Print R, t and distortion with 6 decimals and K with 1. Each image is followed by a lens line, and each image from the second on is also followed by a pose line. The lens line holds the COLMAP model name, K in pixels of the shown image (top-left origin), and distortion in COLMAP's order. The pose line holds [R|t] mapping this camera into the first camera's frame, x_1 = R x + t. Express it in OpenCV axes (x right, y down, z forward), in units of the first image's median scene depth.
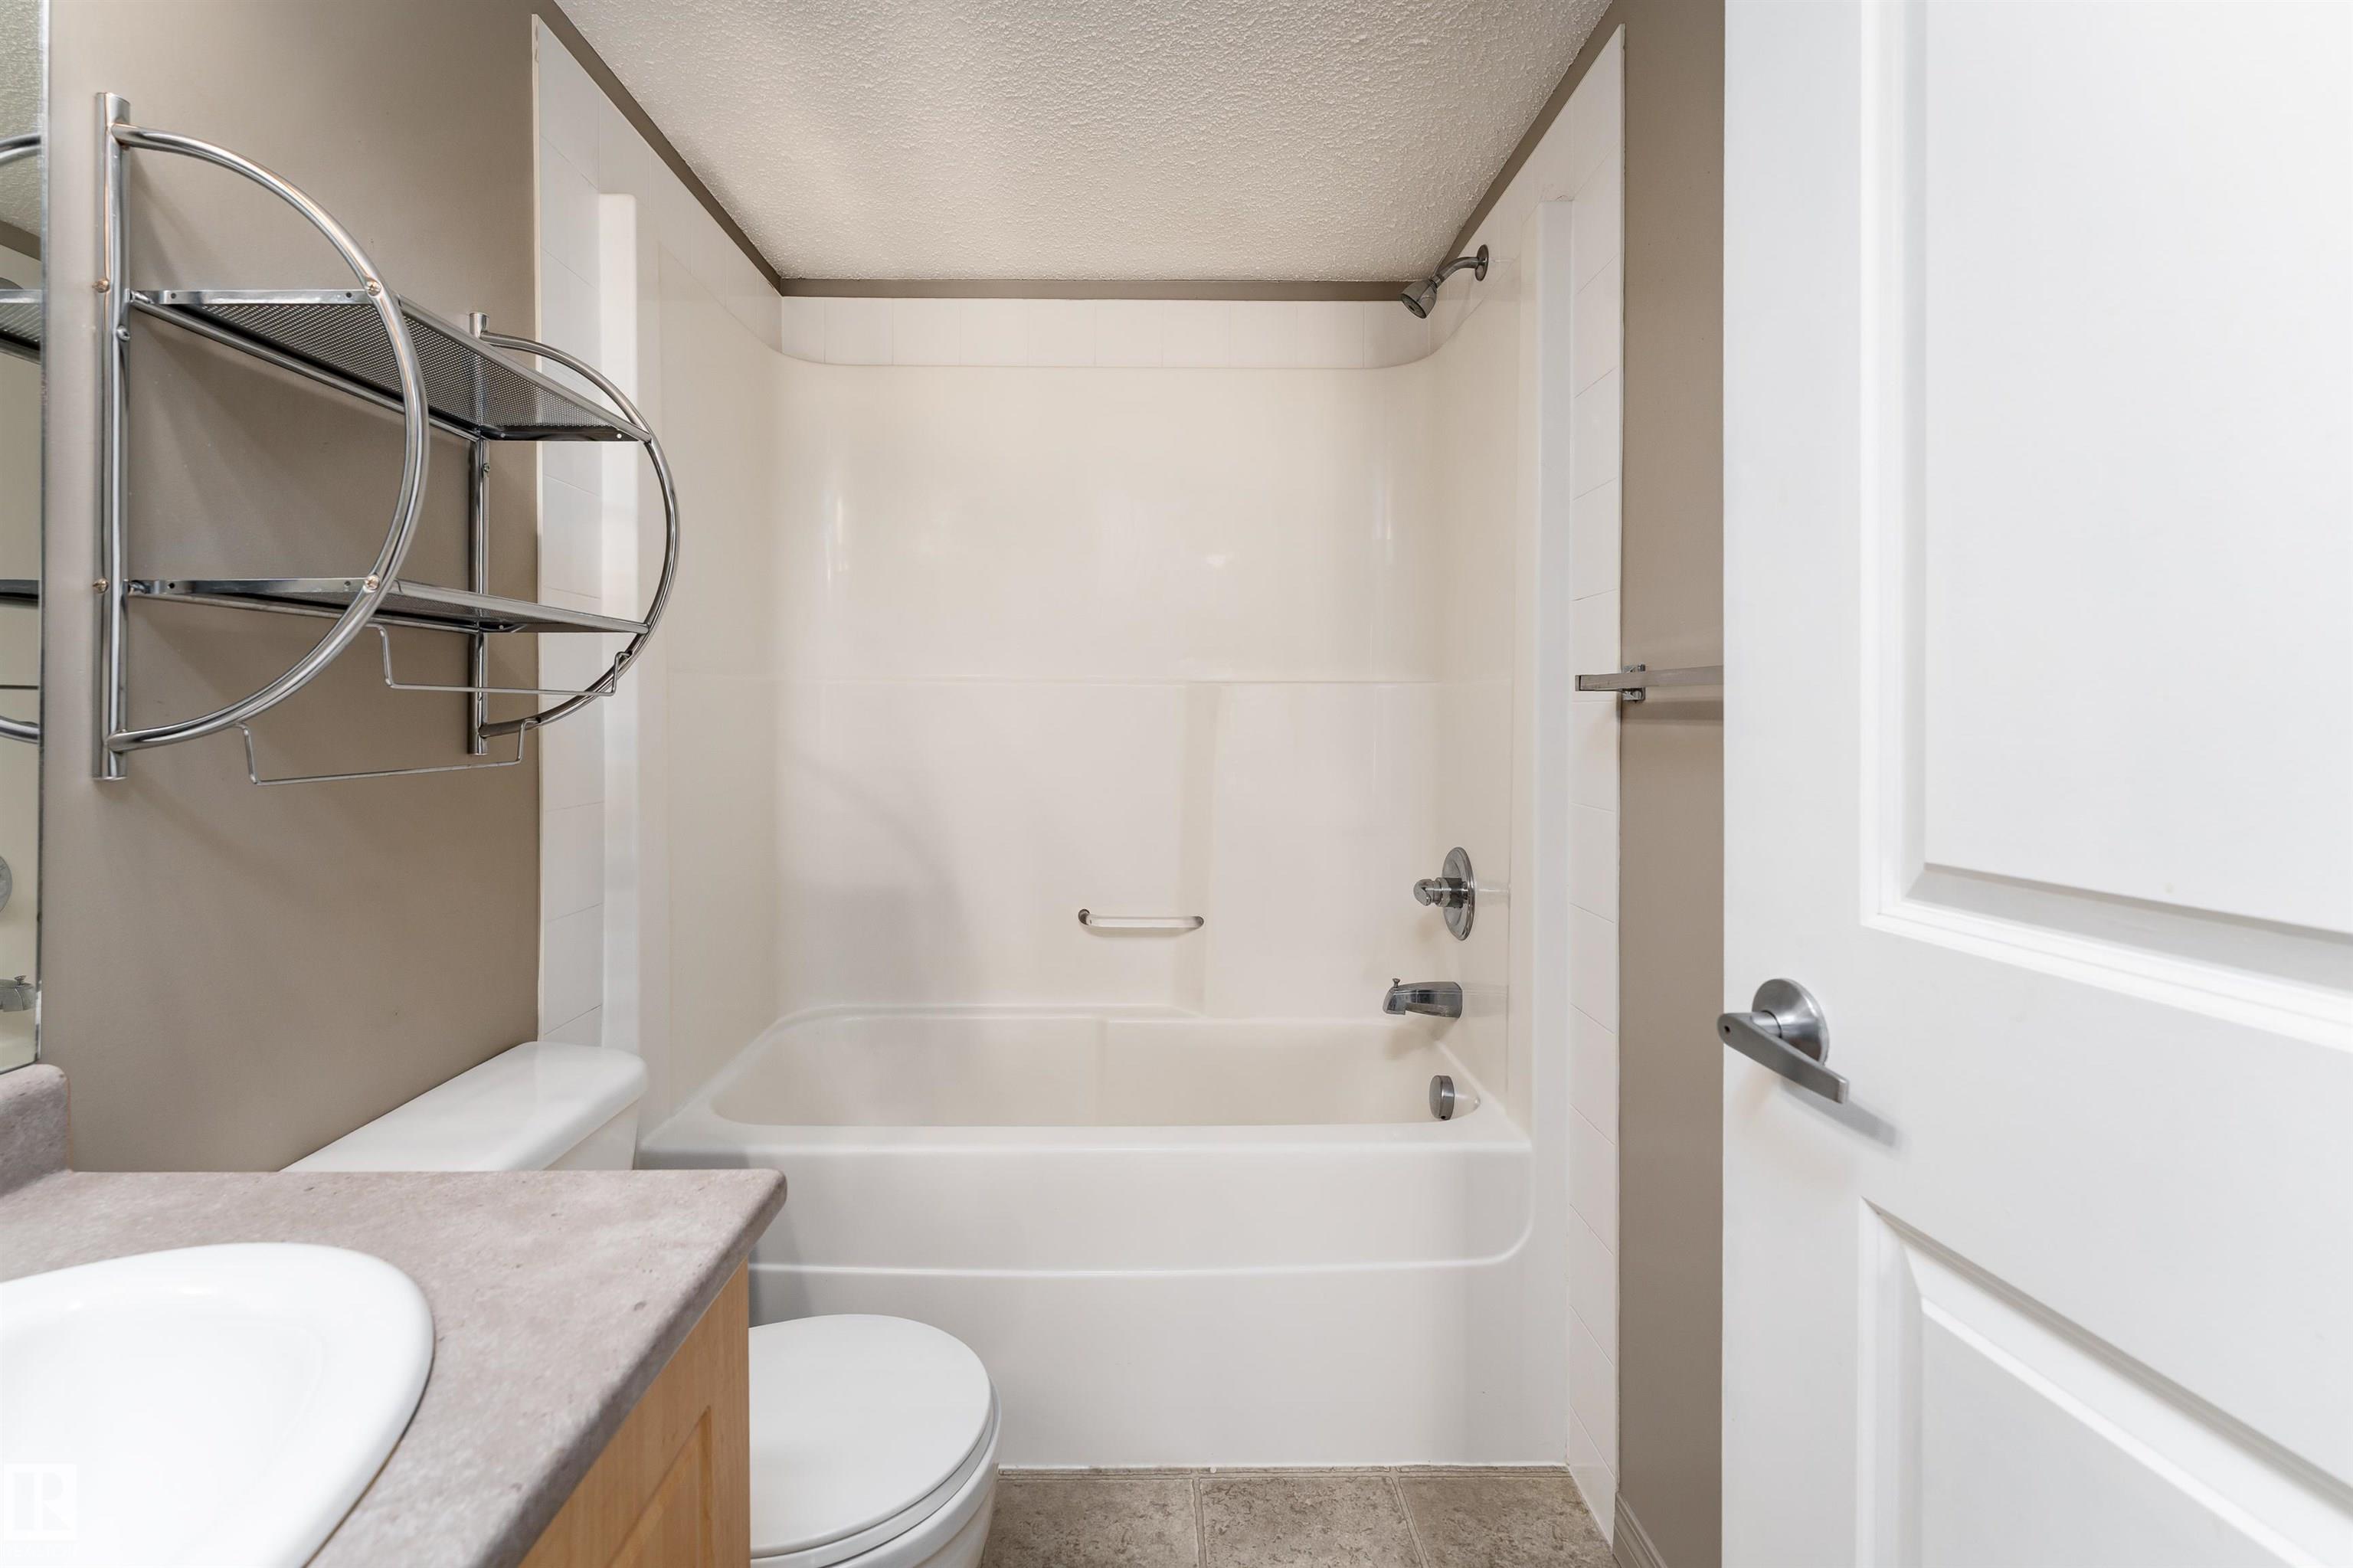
lens RADIAL K [[1008.4, 0, 1164.8], [0, 1008.4, 730.2], [0, 0, 1]] dist [0.001295, -0.000465]
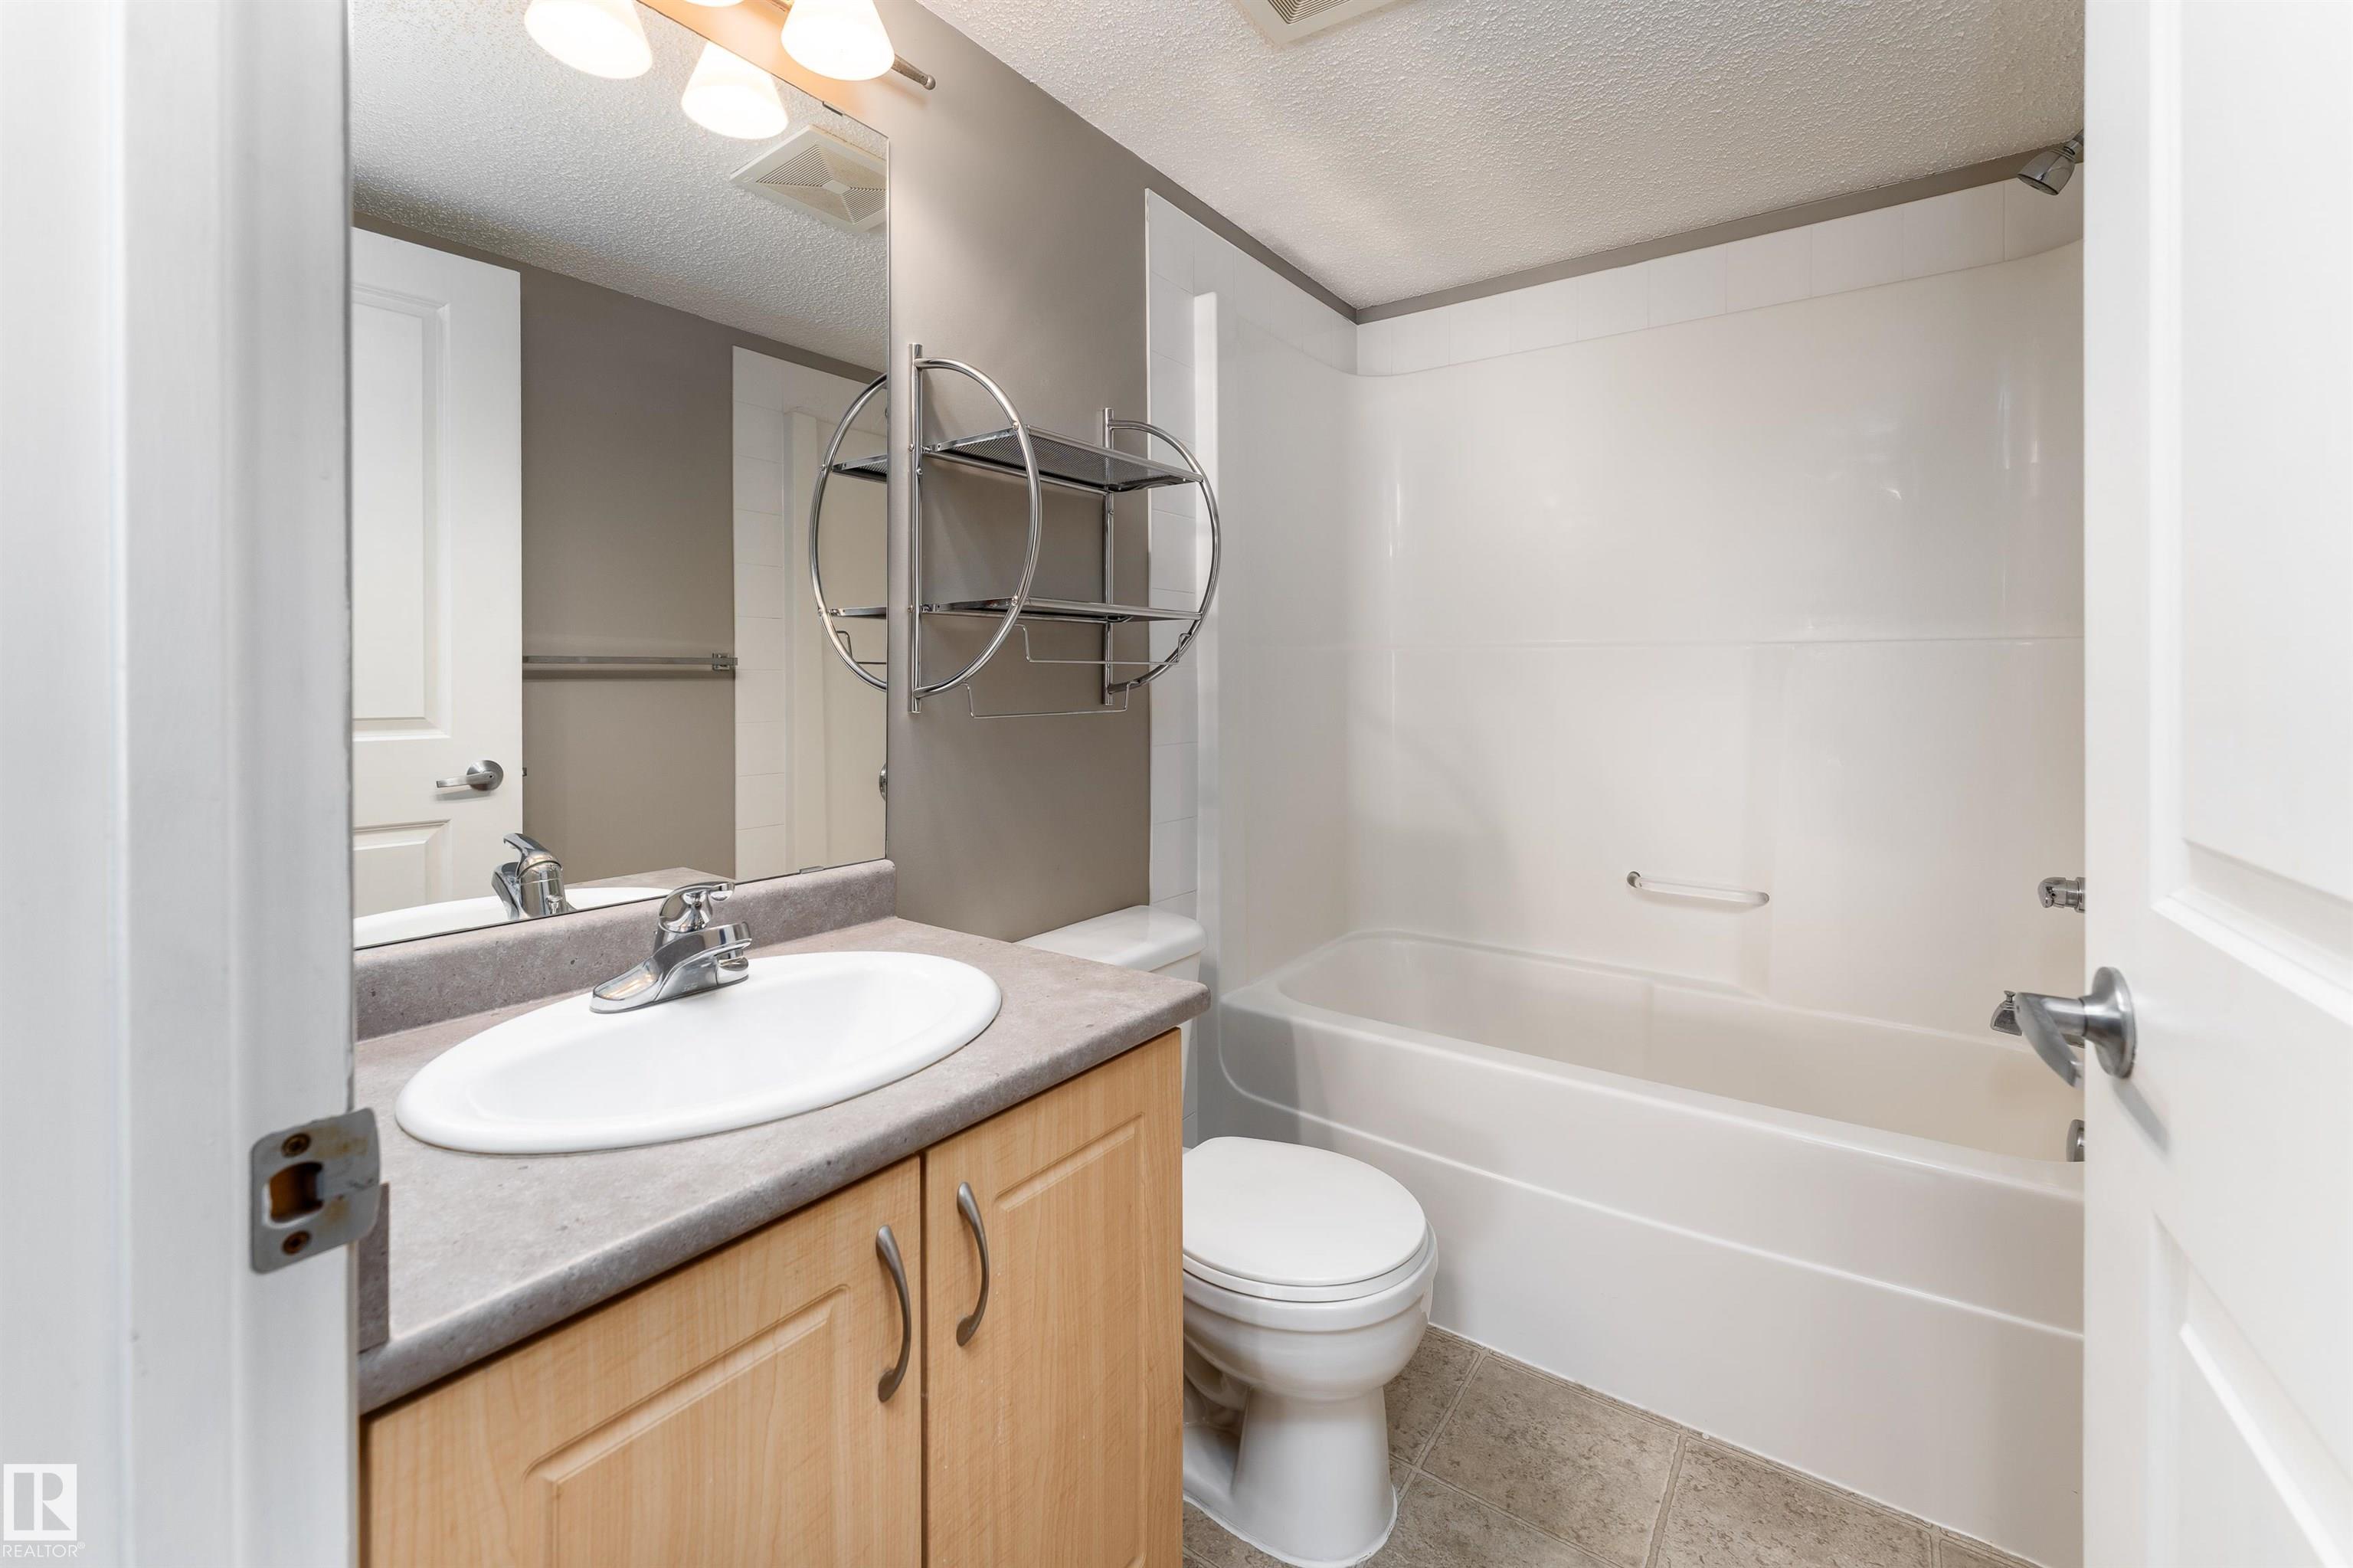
lens RADIAL K [[958.7, 0, 1171.6], [0, 958.7, 707.7], [0, 0, 1]] dist [-0.001508, -0.000960]
pose [[0.812069, 0.017743, -0.583292, 0.197500], [-0.008748, 0.999796, 0.018233, 0.001663], [0.583496, -0.009703, 0.812058, -0.084546]]
